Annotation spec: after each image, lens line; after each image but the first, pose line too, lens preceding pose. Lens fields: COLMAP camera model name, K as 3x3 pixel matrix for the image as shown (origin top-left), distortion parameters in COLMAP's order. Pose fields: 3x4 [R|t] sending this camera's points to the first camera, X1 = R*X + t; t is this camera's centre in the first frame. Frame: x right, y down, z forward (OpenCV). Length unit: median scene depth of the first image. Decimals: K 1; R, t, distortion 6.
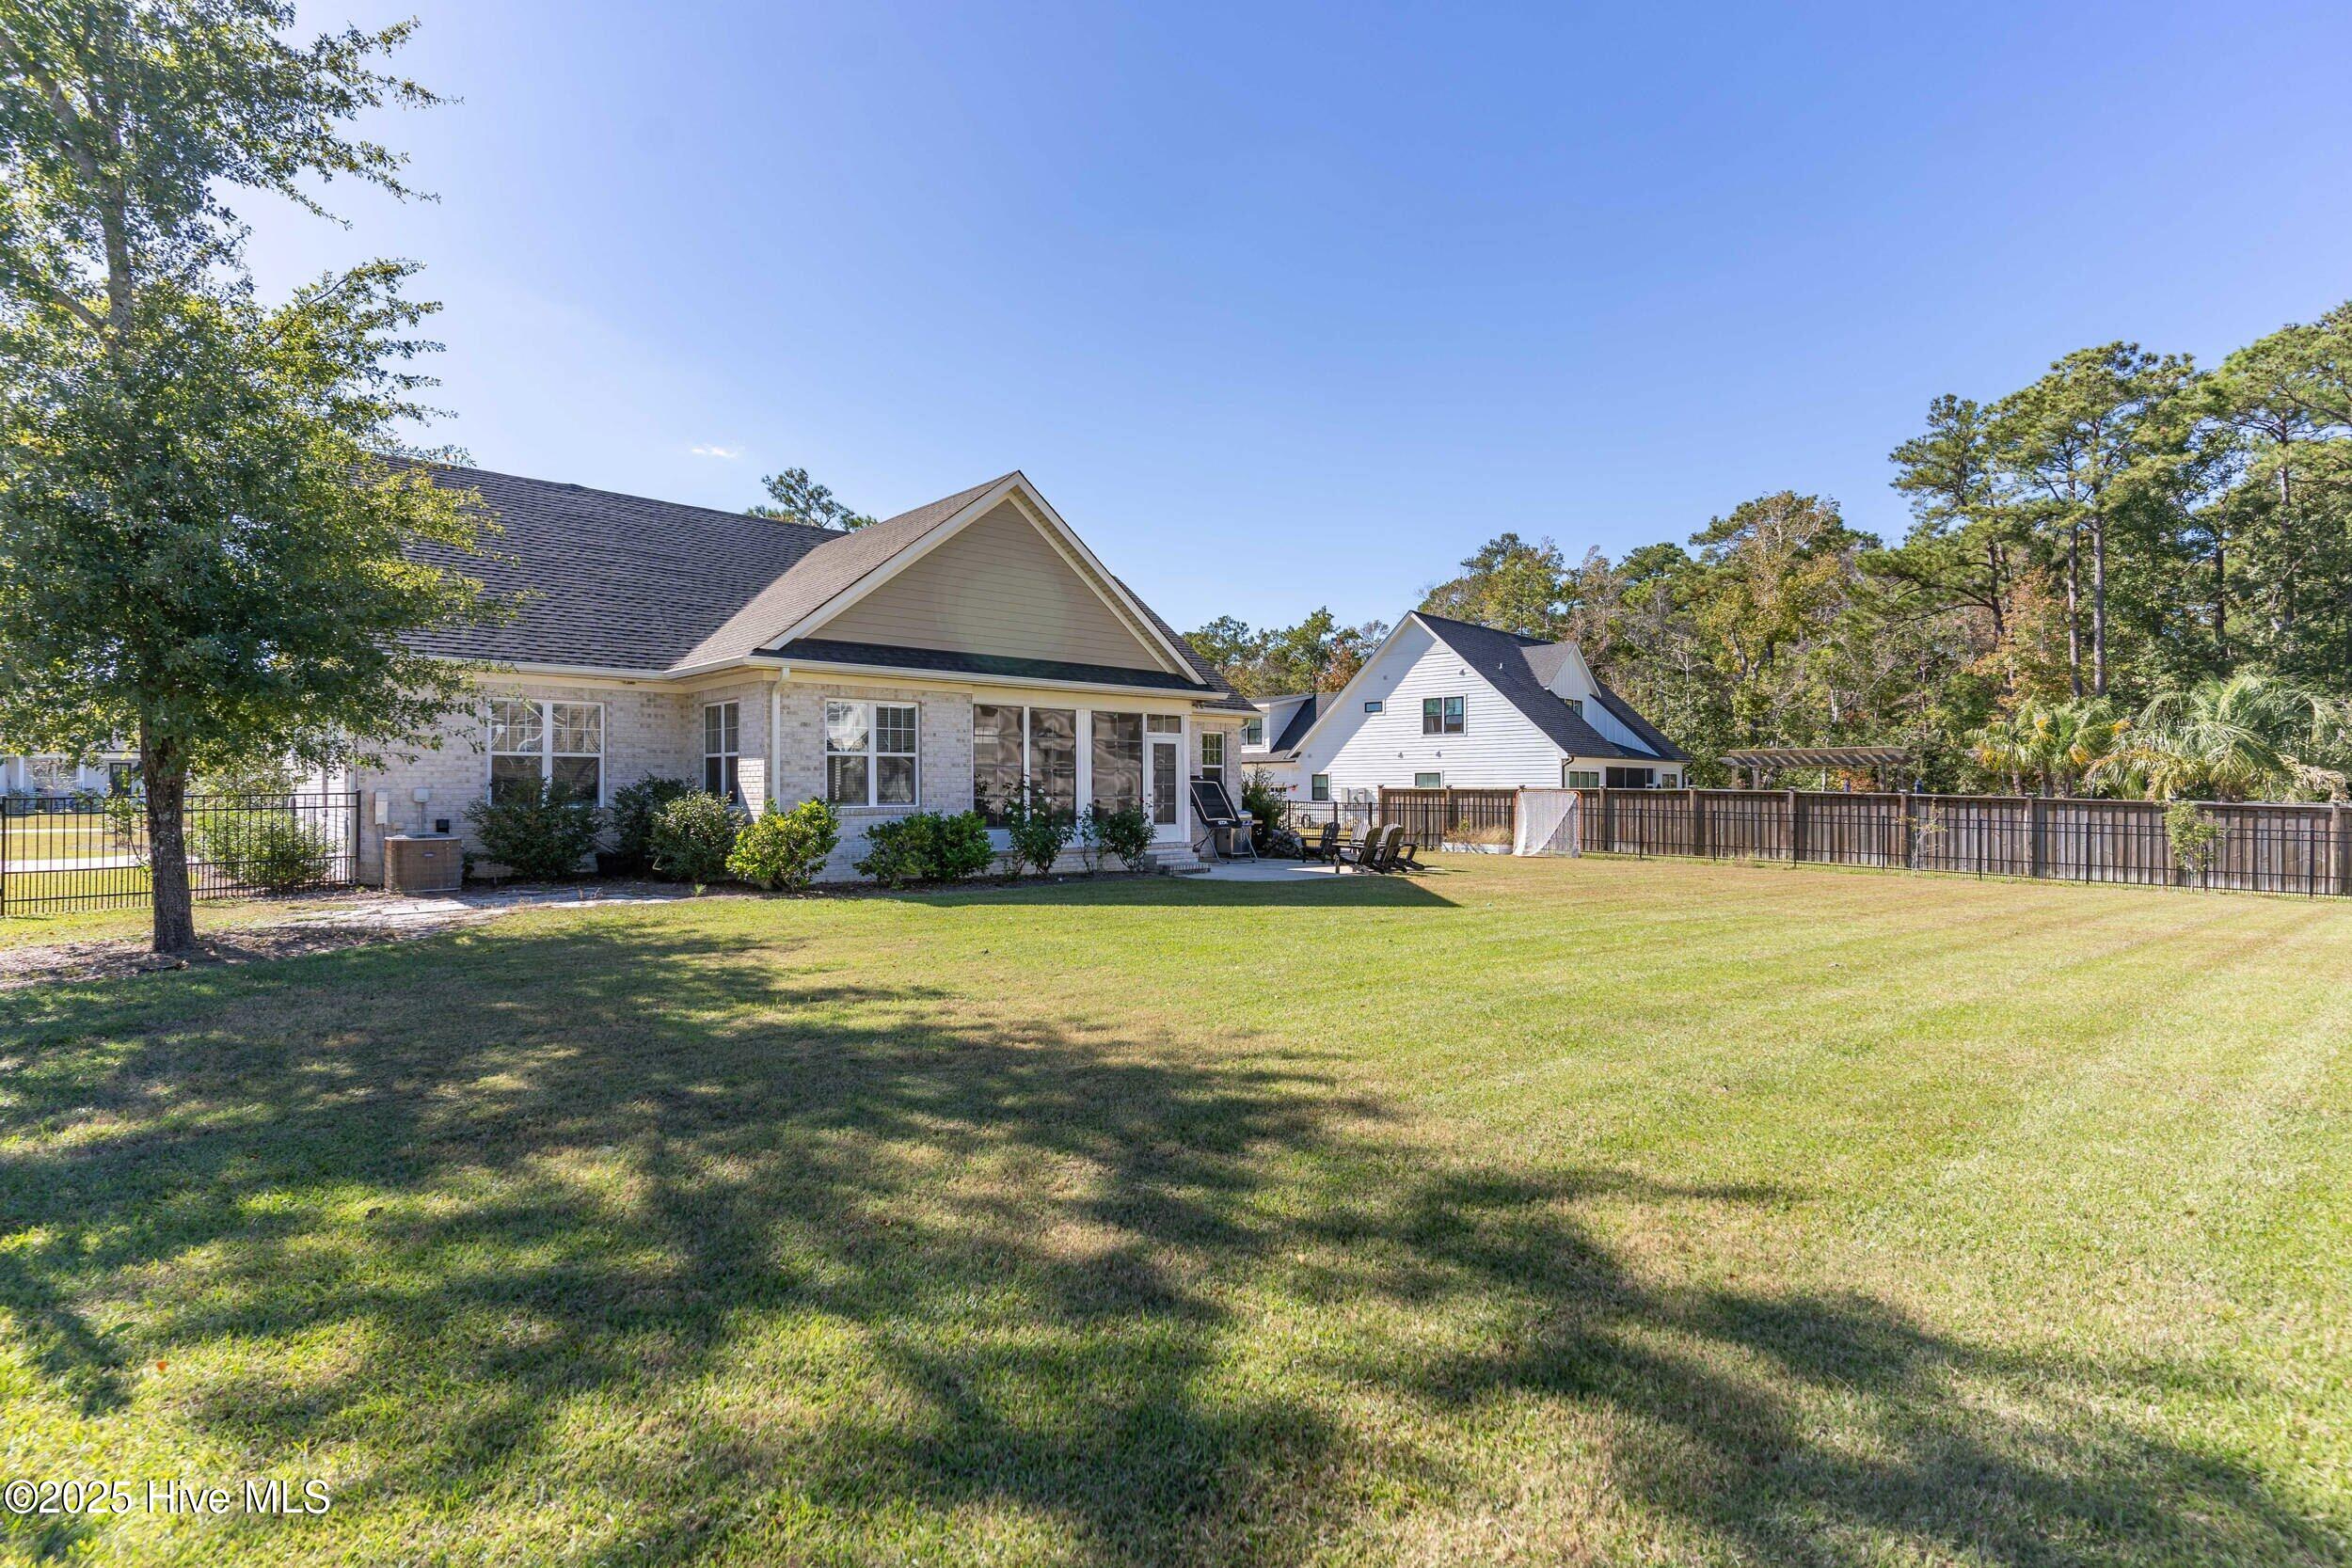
lens RADIAL K [[1143.4, 0, 1175.3], [0, 1143.4, 786.0], [0, 0, 1]] dist [-0.006900, 0.001484]
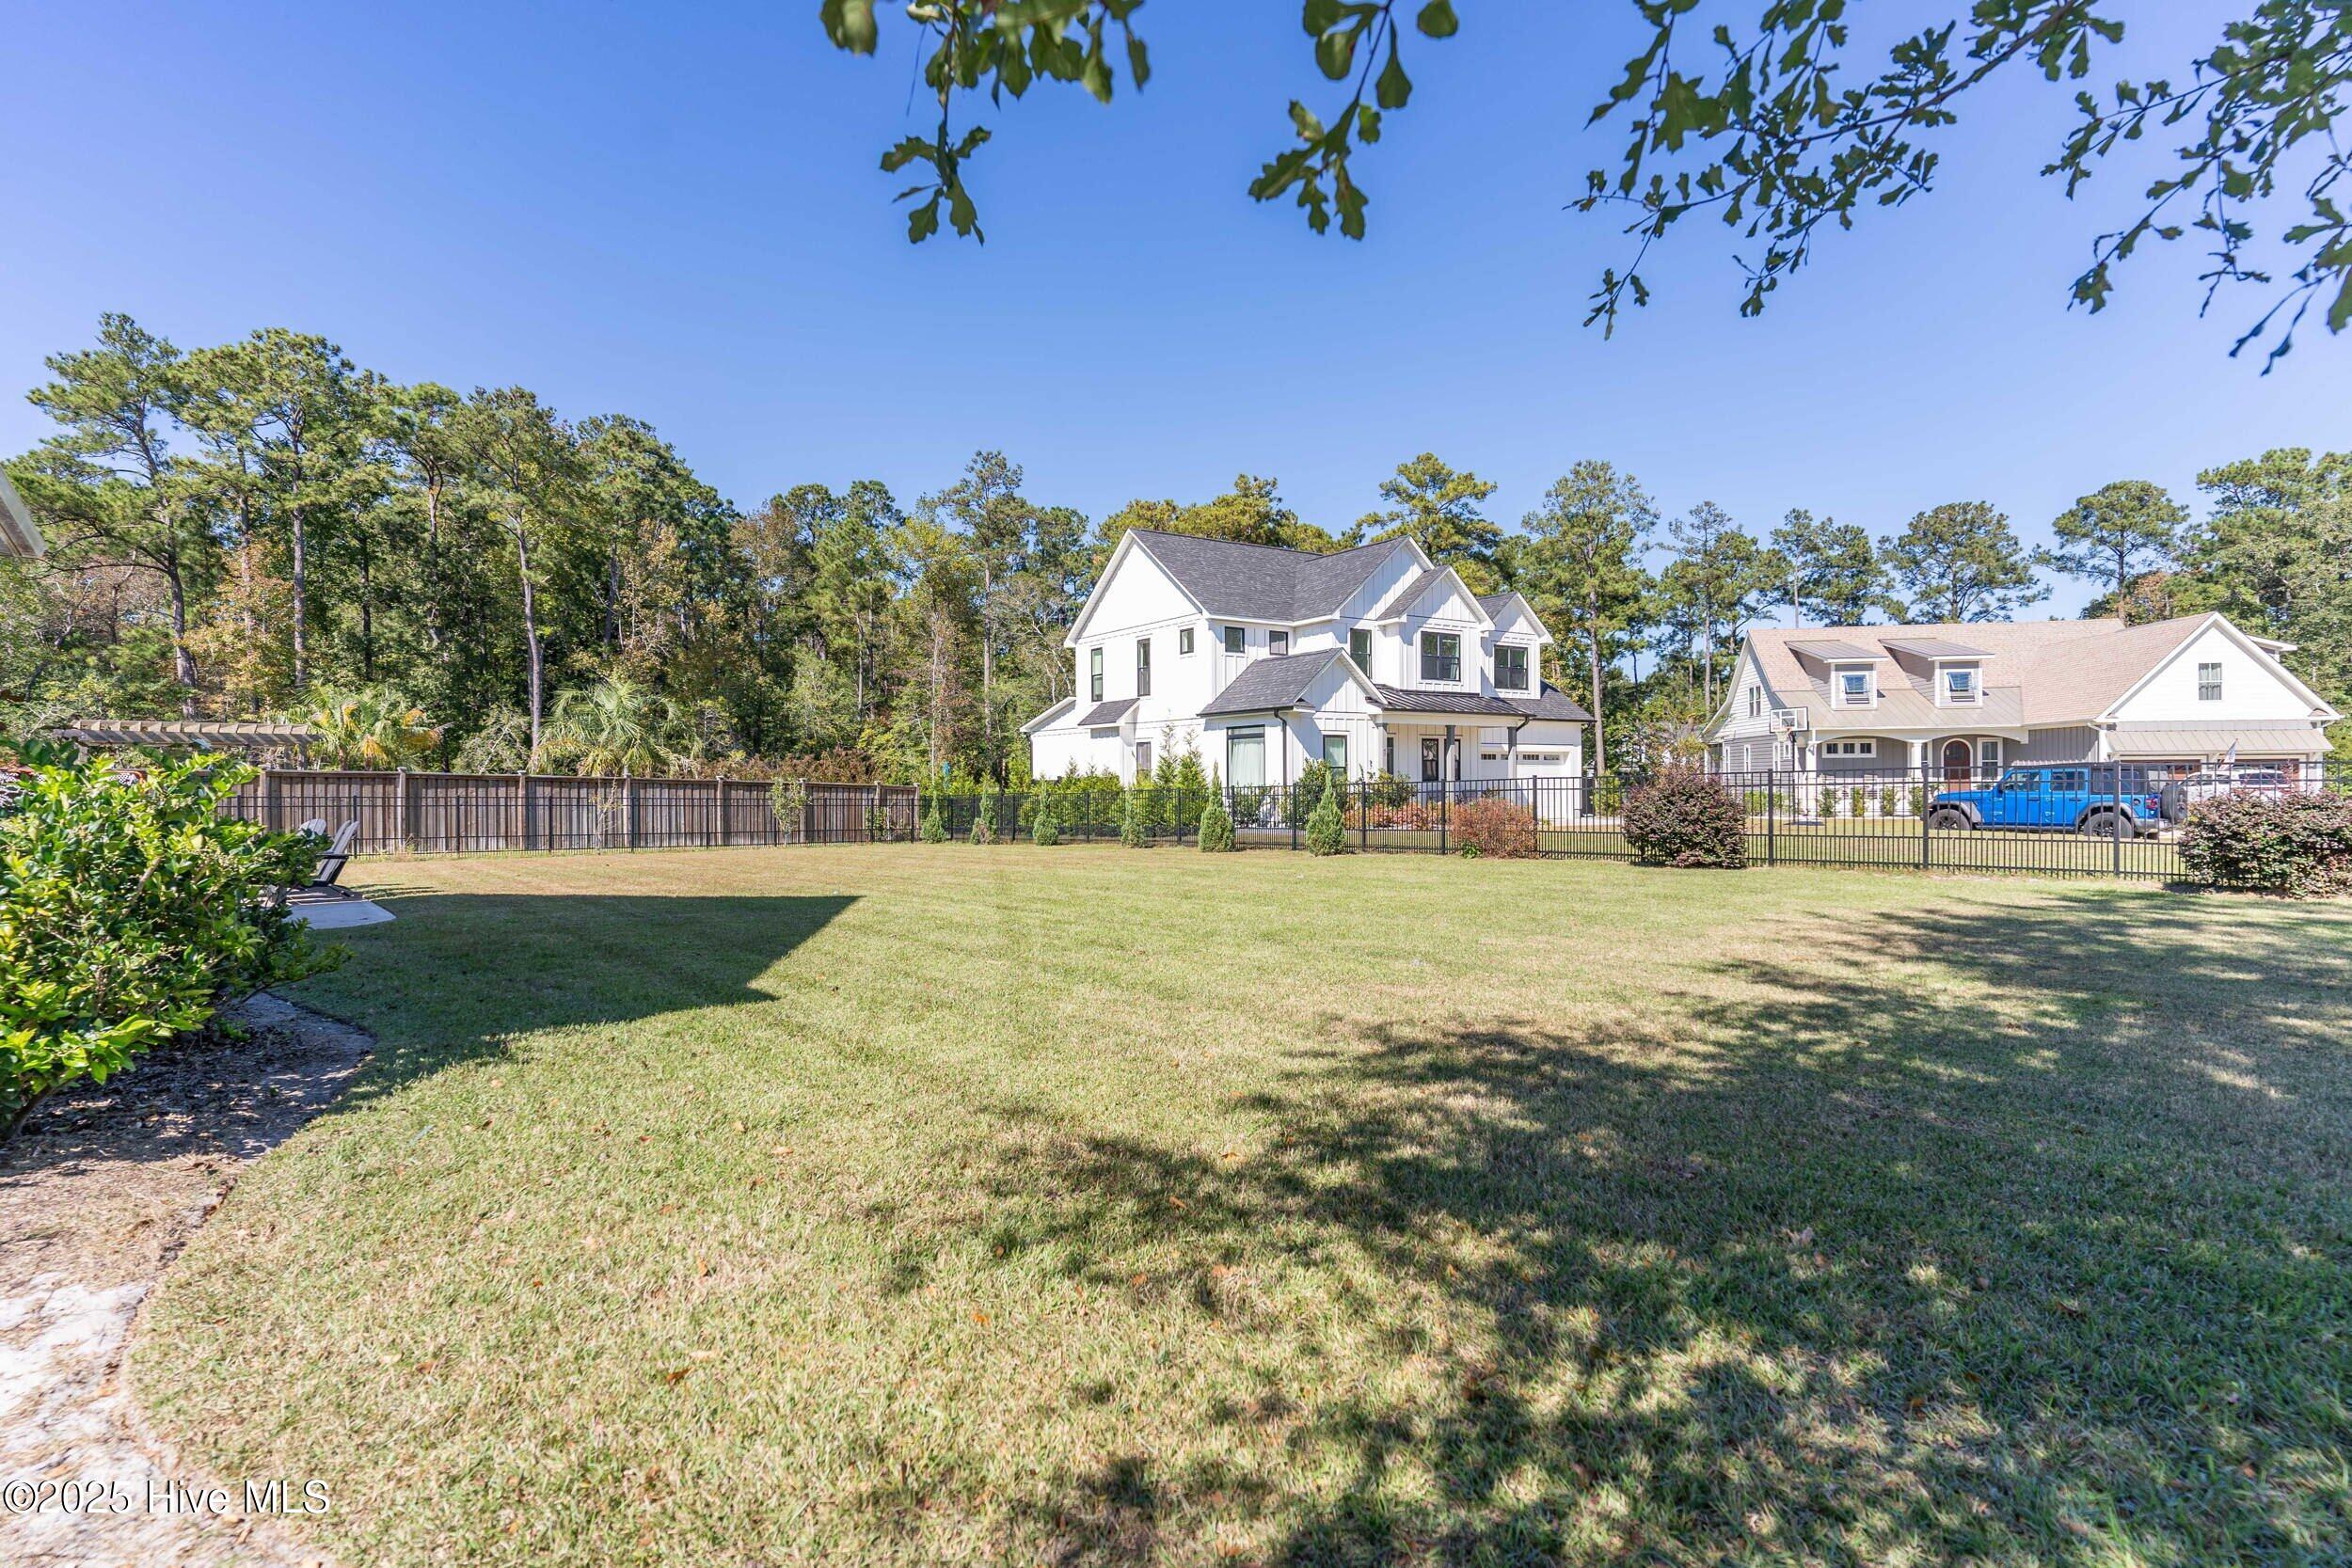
lens RADIAL K [[1143.4, 0, 1153.4], [0, 1143.4, 784.6], [0, 0, 1]] dist [-0.006900, 0.001484]
pose [[0.046236, -0.018048, 0.998767, -0.367706], [-0.009349, 0.999785, 0.018499, -0.008458], [-0.998887, -0.010193, 0.046058, 0.474480]]
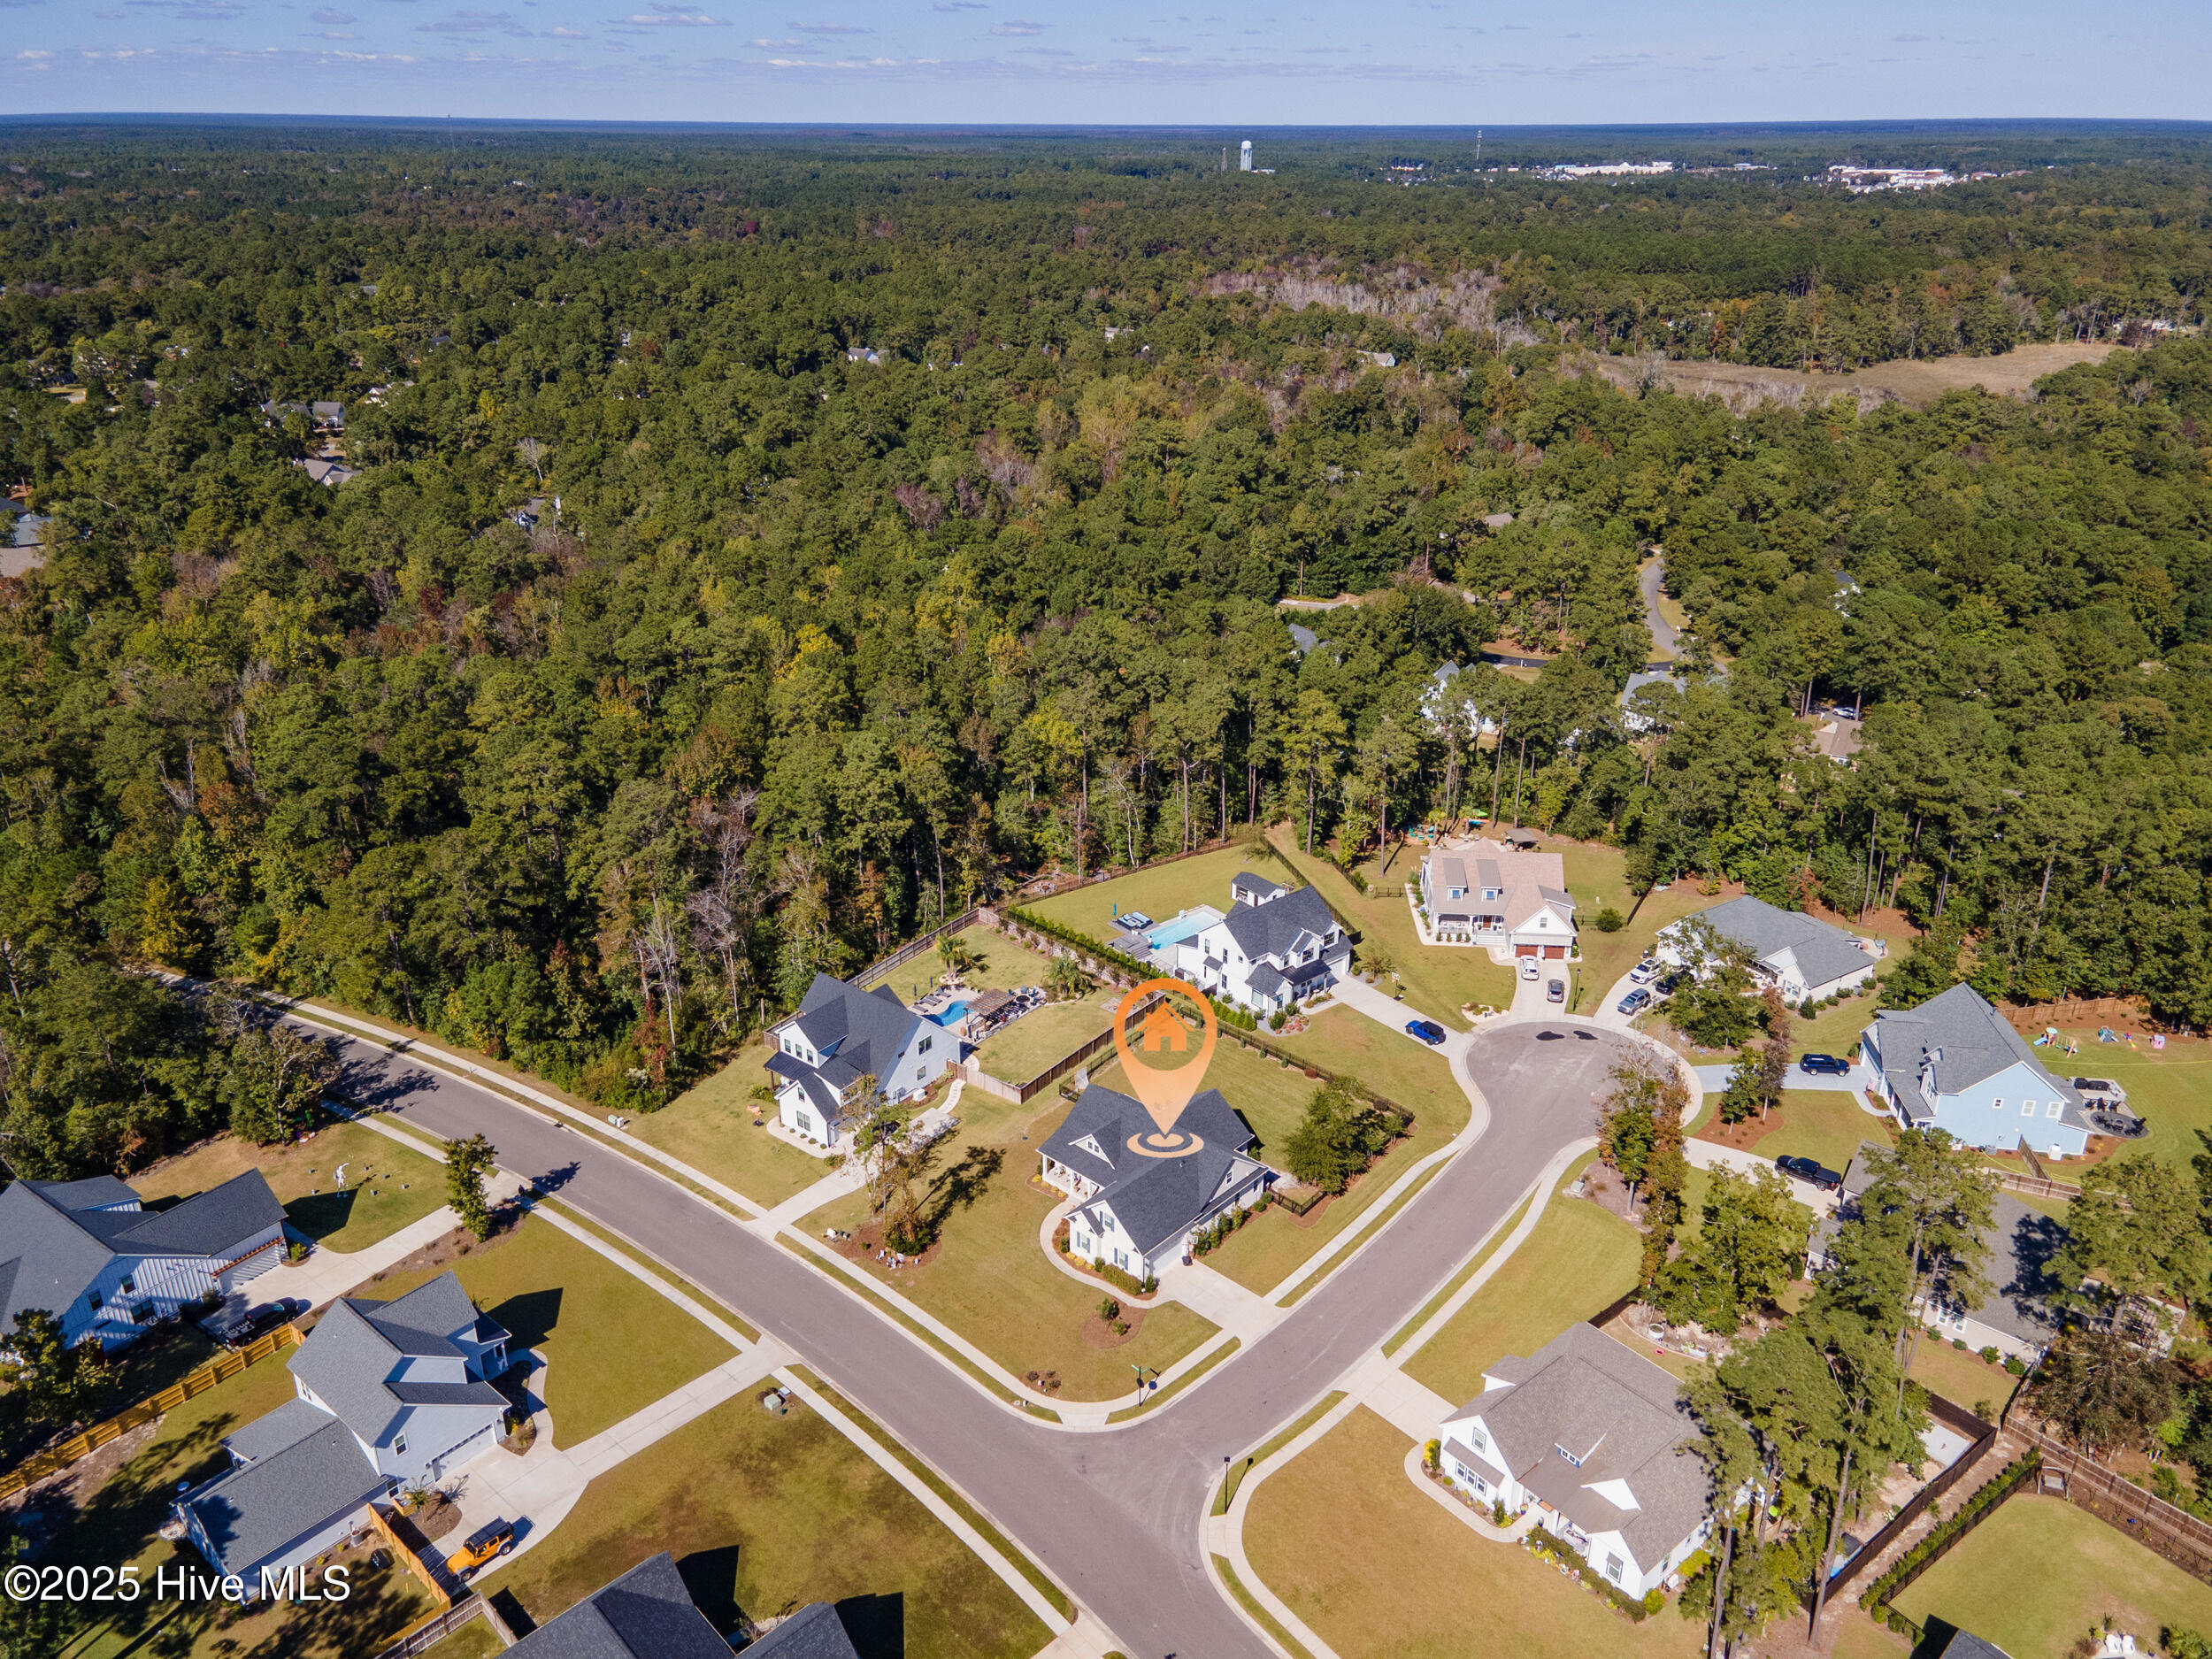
lens RADIAL K [[1613.1, 0, 1109.0], [0, 1613.1, 828.1], [0, 0, 1]] dist [0.037972, 0.002097]
pose [[-0.062948, -0.408655, 0.910515, -5.343101], [-0.013239, 0.912586, 0.408670, -3.691369], [-0.997929, 0.013671, -0.062856, 1.548284]]
